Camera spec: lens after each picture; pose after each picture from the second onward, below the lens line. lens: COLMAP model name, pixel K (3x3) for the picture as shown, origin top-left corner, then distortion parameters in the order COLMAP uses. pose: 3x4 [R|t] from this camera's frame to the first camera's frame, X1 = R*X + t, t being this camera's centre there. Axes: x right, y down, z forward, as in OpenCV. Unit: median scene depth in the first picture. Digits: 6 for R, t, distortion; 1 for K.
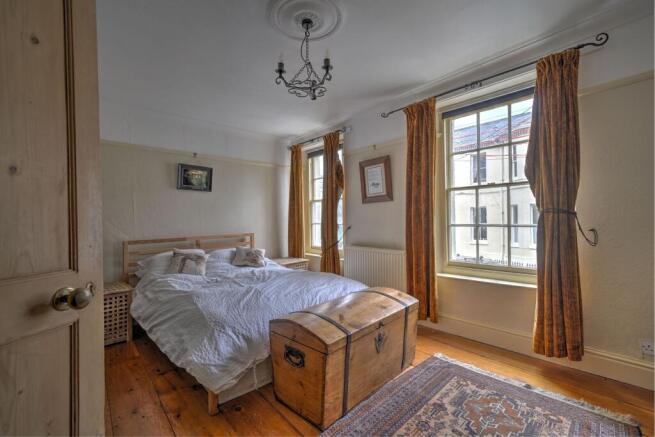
lens RADIAL K [[302.2, 0, 325.2], [0, 302.2, 218.5], [0, 0, 1]] dist [0.014331, 0.002277]
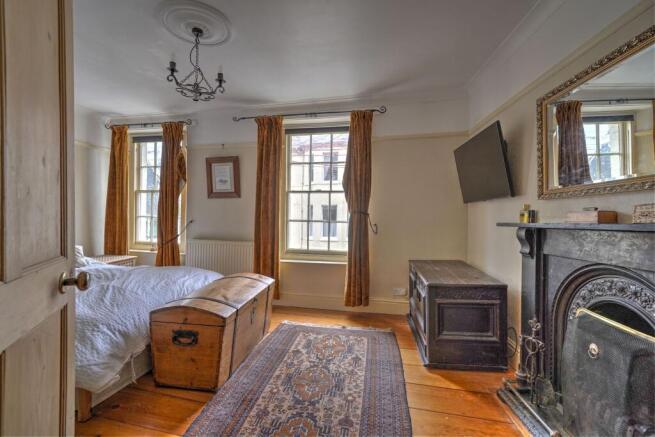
lens RADIAL K [[302.2, 0, 331.5], [0, 302.2, 219.1], [0, 0, 1]] dist [0.014331, 0.002277]
pose [[0.802778, 0.019219, 0.595969, -0.262113], [-0.029917, 0.999520, 0.008067, 0.001256], [-0.595528, -0.024306, 0.802967, -0.143662]]
